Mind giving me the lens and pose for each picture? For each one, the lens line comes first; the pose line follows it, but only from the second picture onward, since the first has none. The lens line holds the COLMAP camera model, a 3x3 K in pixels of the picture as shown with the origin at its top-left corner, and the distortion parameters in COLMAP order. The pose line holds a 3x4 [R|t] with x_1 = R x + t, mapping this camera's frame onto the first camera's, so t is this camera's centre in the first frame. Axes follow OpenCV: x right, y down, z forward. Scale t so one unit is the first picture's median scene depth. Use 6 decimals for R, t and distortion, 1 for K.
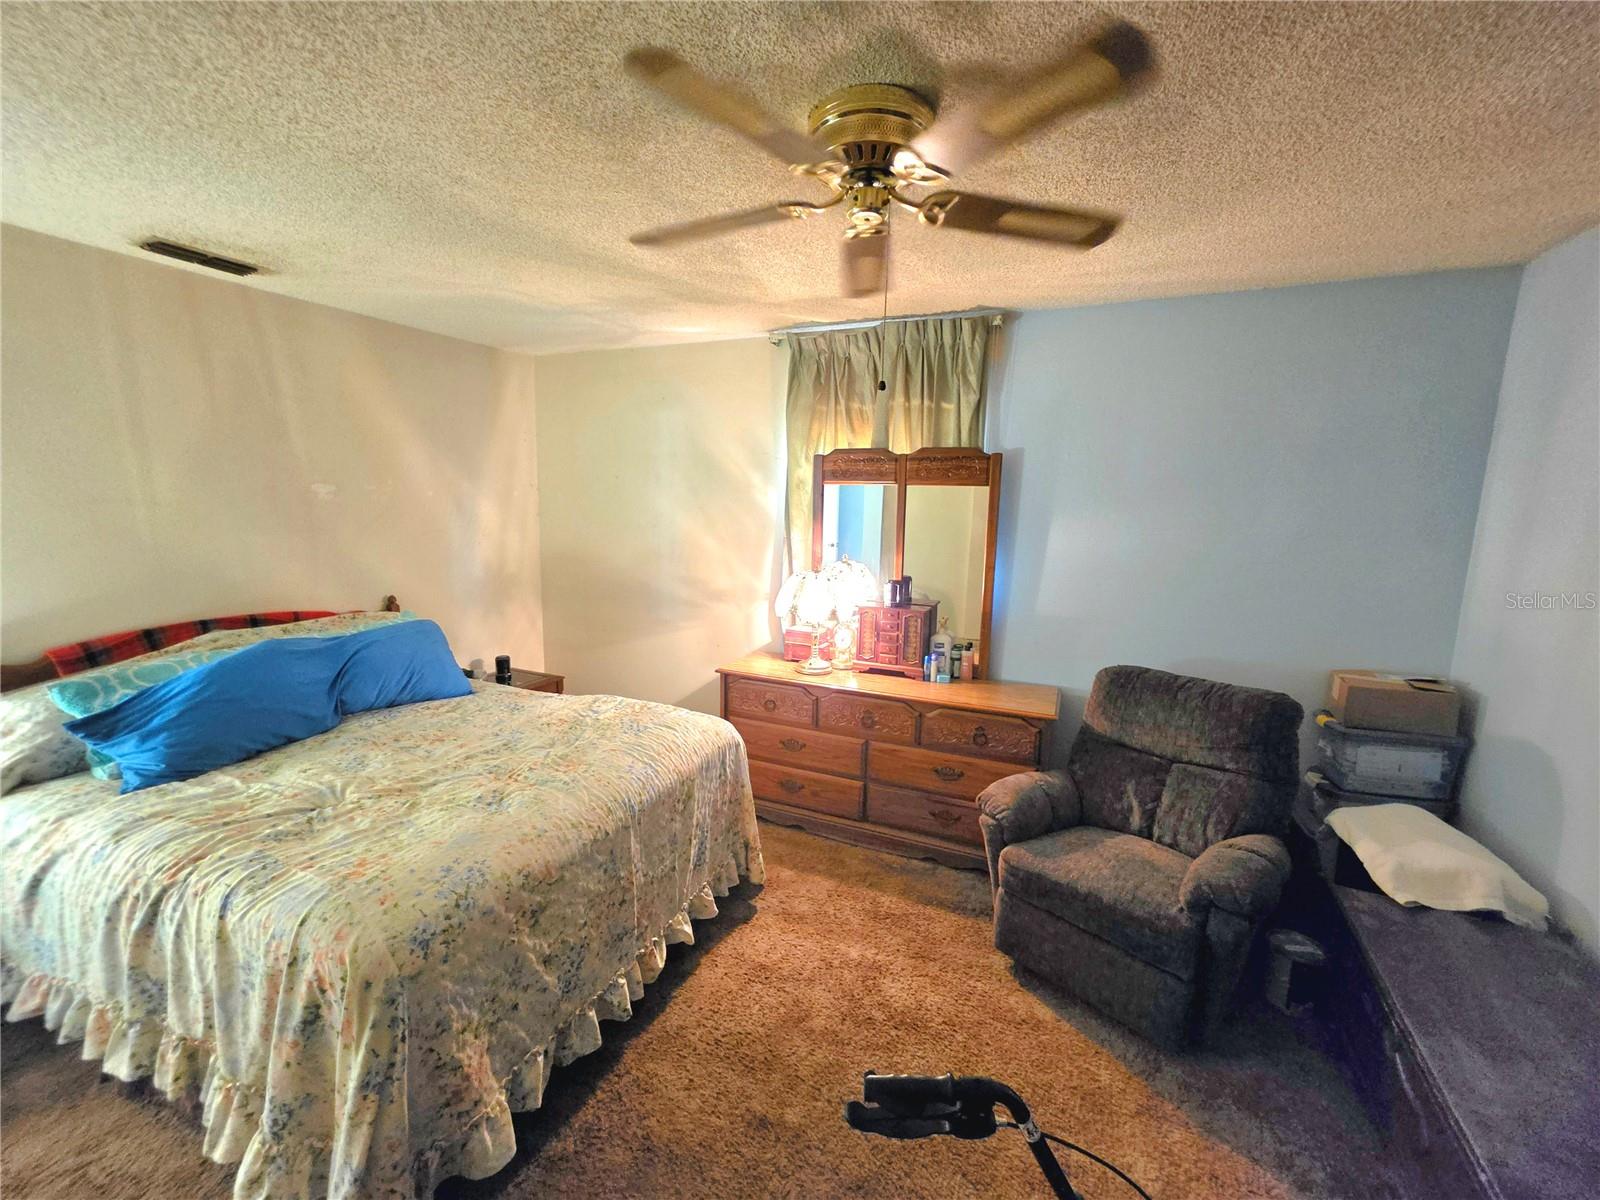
lens RADIAL K [[654.2, 0, 798.9], [0, 654.2, 588.0], [0, 0, 1]] dist [-0.015417, 0.006562]
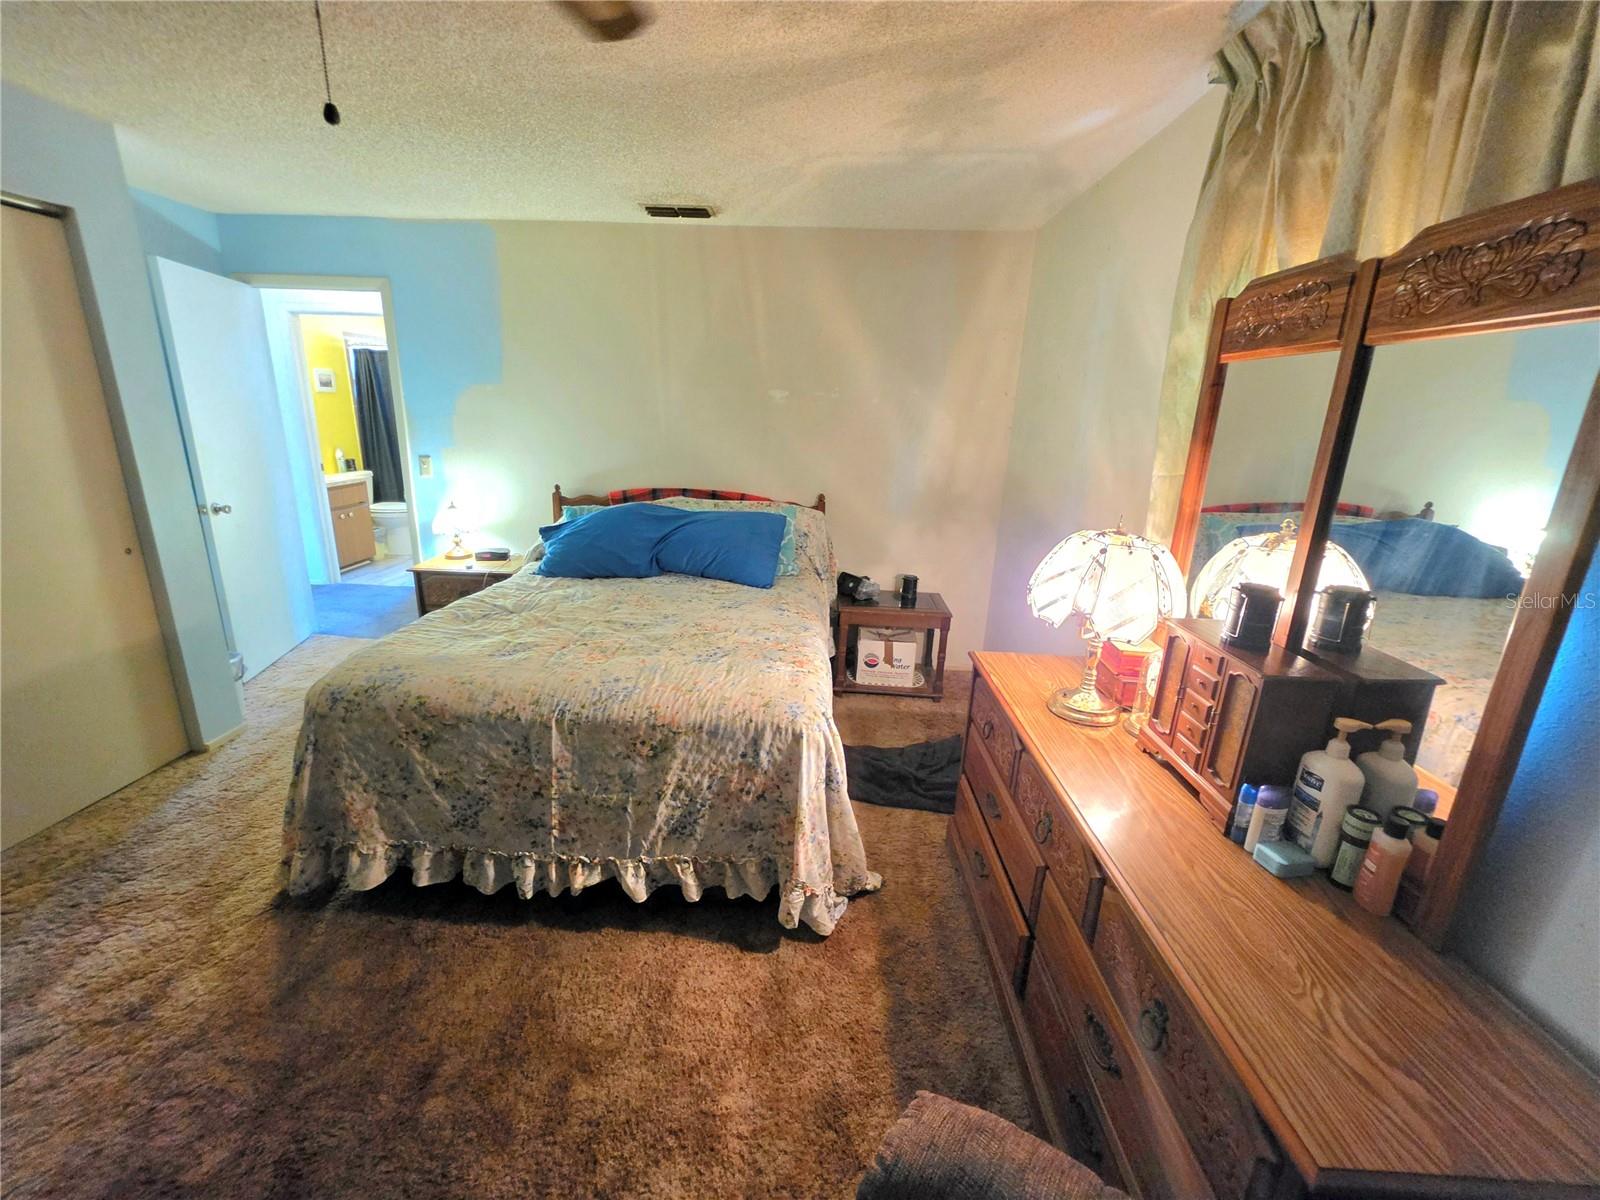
lens RADIAL K [[654.2, 0, 798.9], [0, 654.2, 588.0], [0, 0, 1]] dist [-0.015417, 0.006562]
pose [[0.367606, 0.237649, -0.899104, 0.546573], [-0.154871, 0.968942, 0.192788, -0.058502], [0.916995, 0.068375, 0.392994, 0.753443]]
